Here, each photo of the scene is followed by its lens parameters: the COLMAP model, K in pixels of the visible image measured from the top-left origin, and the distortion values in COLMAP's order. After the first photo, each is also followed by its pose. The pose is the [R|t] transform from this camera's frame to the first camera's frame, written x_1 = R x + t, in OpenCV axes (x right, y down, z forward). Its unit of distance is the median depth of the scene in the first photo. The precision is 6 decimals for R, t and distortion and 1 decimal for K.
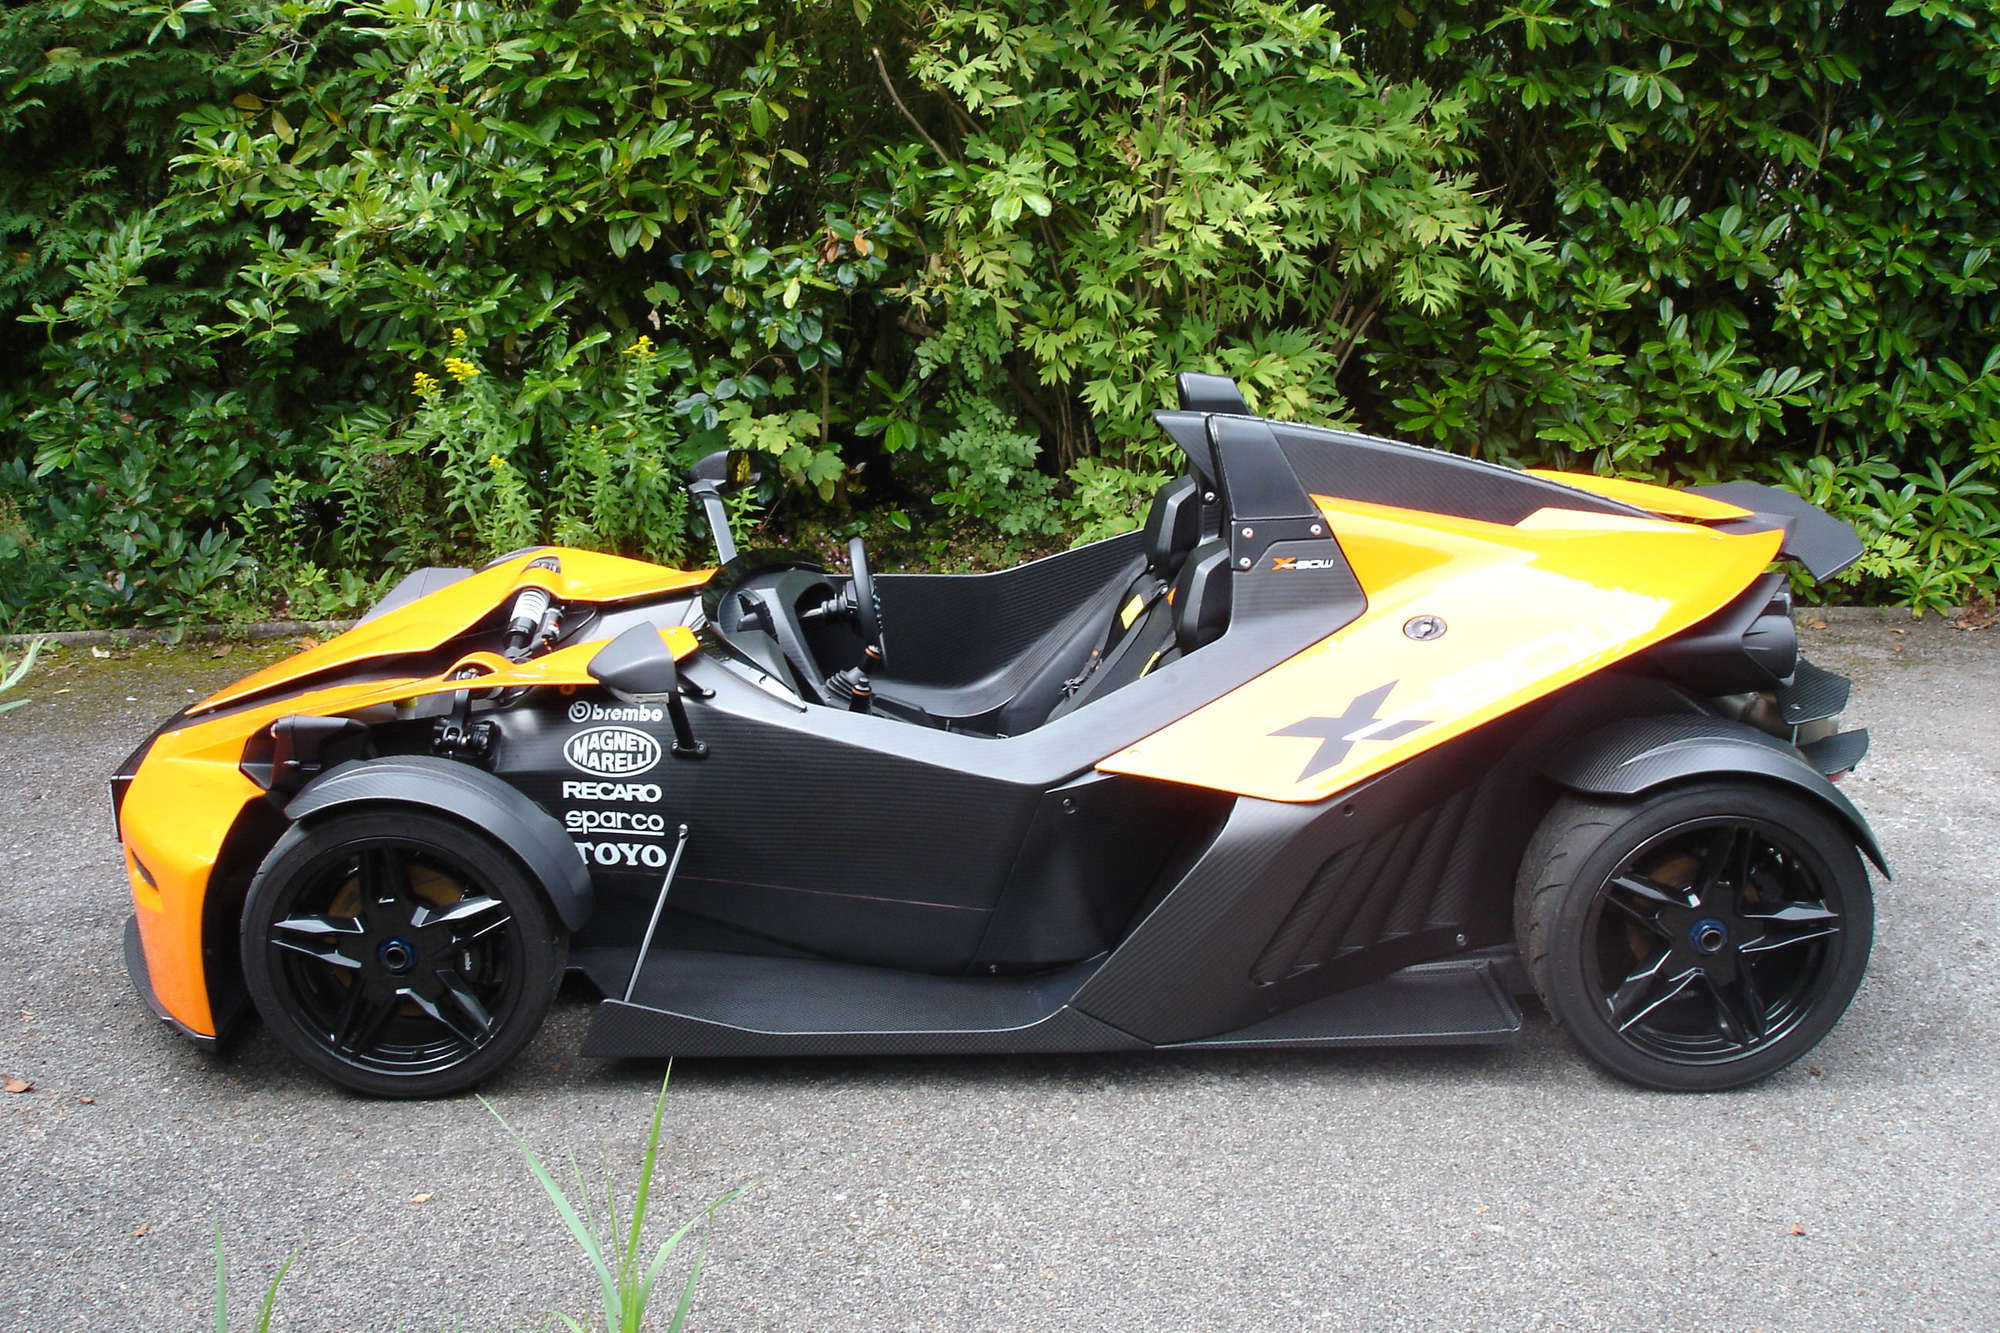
lens RADIAL K [[2234.3, 0, 994.5], [0, 2234.3, 664.4], [0, 0, 1]] dist [-0.105244, 0.000000]
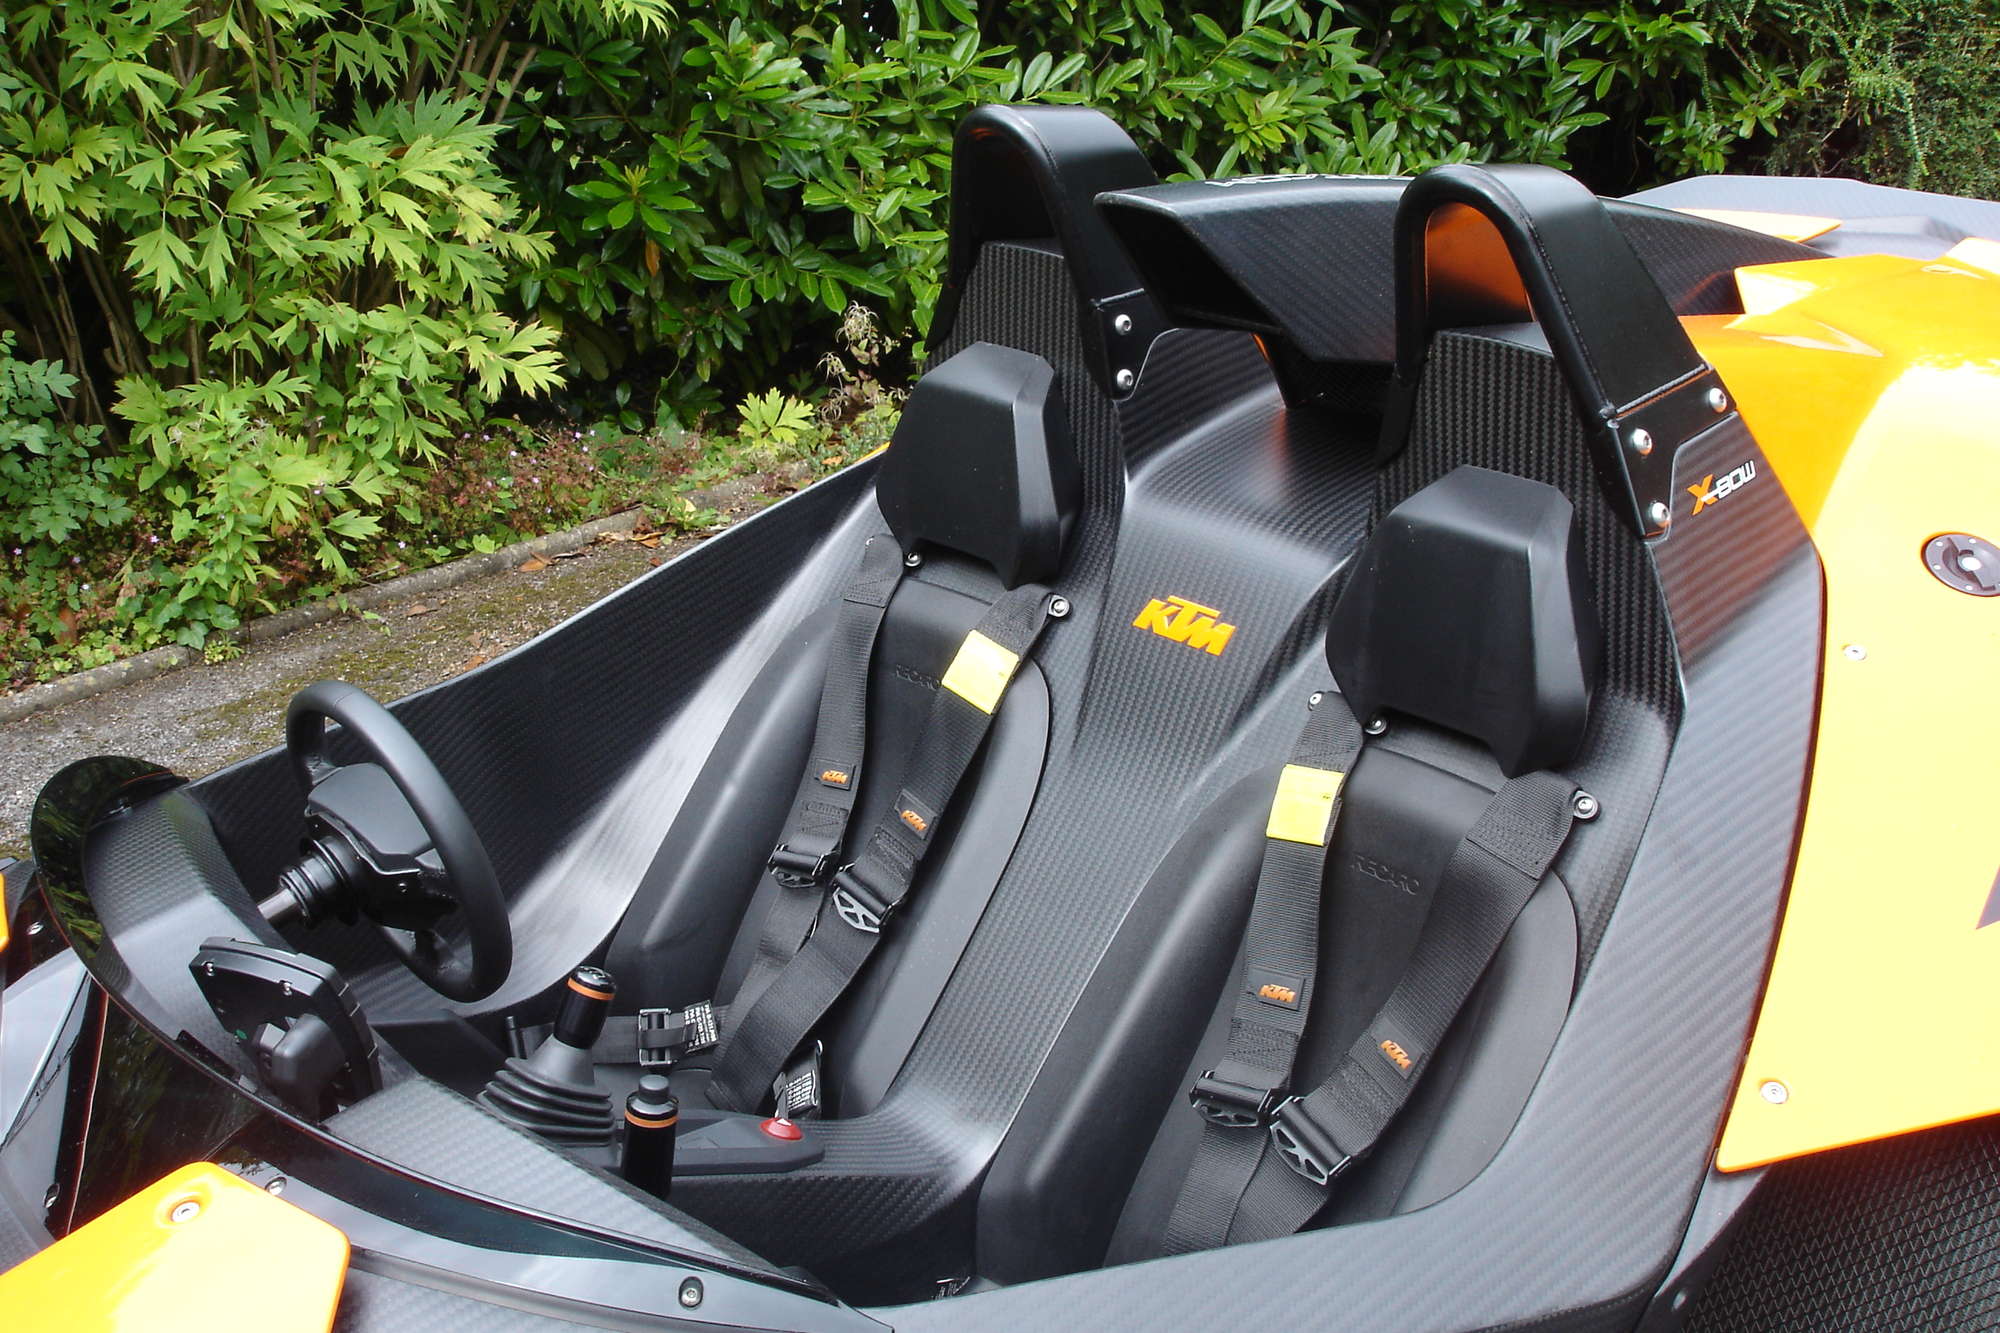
lens RADIAL K [[2234.3, 0, 1002.0], [0, 2234.3, 662.7], [0, 0, 1]] dist [-0.105244, 0.000000]
pose [[0.782282, -0.273488, 0.559678, -0.121060], [0.223447, 0.961874, 0.157703, -0.063322], [-0.581469, 0.001690, 0.813567, 0.435066]]
